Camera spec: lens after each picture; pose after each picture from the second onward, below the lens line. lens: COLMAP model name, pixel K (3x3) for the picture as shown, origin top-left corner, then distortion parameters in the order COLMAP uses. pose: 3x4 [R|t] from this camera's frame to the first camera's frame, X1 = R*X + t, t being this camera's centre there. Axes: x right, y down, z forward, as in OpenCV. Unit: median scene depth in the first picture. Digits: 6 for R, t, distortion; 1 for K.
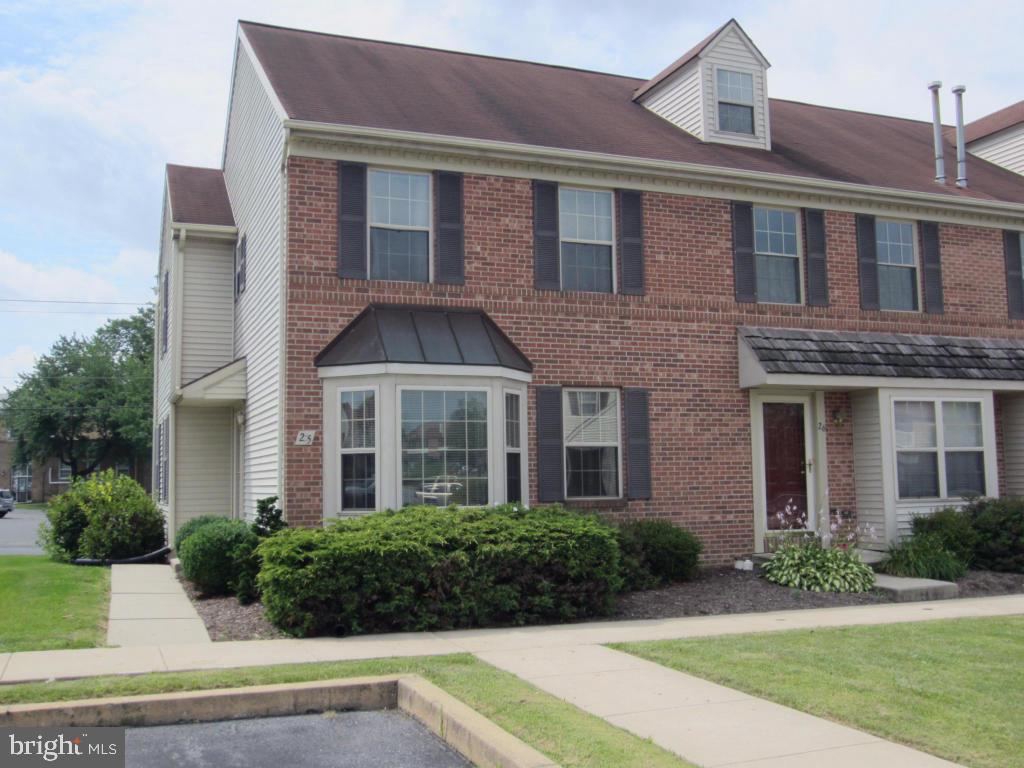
lens RADIAL K [[1044.3, 0, 511.3], [0, 1044.3, 383.9], [0, 0, 1]] dist [-0.050065, 0.000000]
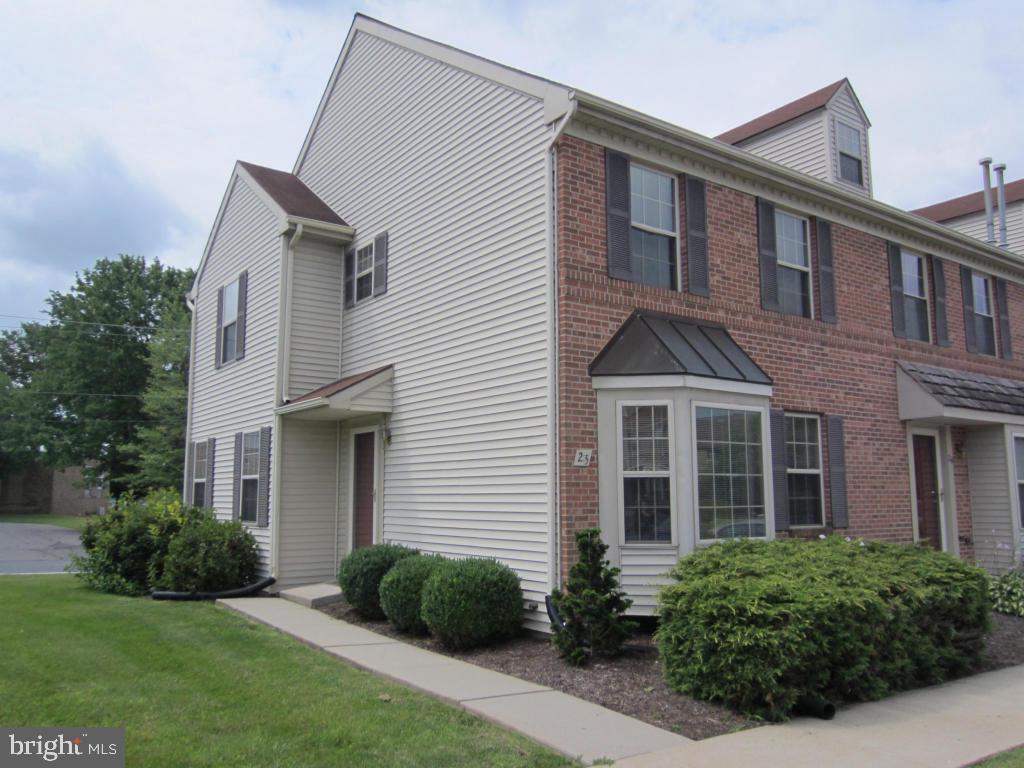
lens RADIAL K [[828.6, 0, 512.2], [0, 828.6, 386.0], [0, 0, 1]] dist [-0.015122, -0.001421]
pose [[0.968306, 0.046289, 0.245440, -0.395647], [-0.036457, 0.998346, -0.044453, 0.023543], [-0.247091, 0.034096, 0.968392, 0.328260]]
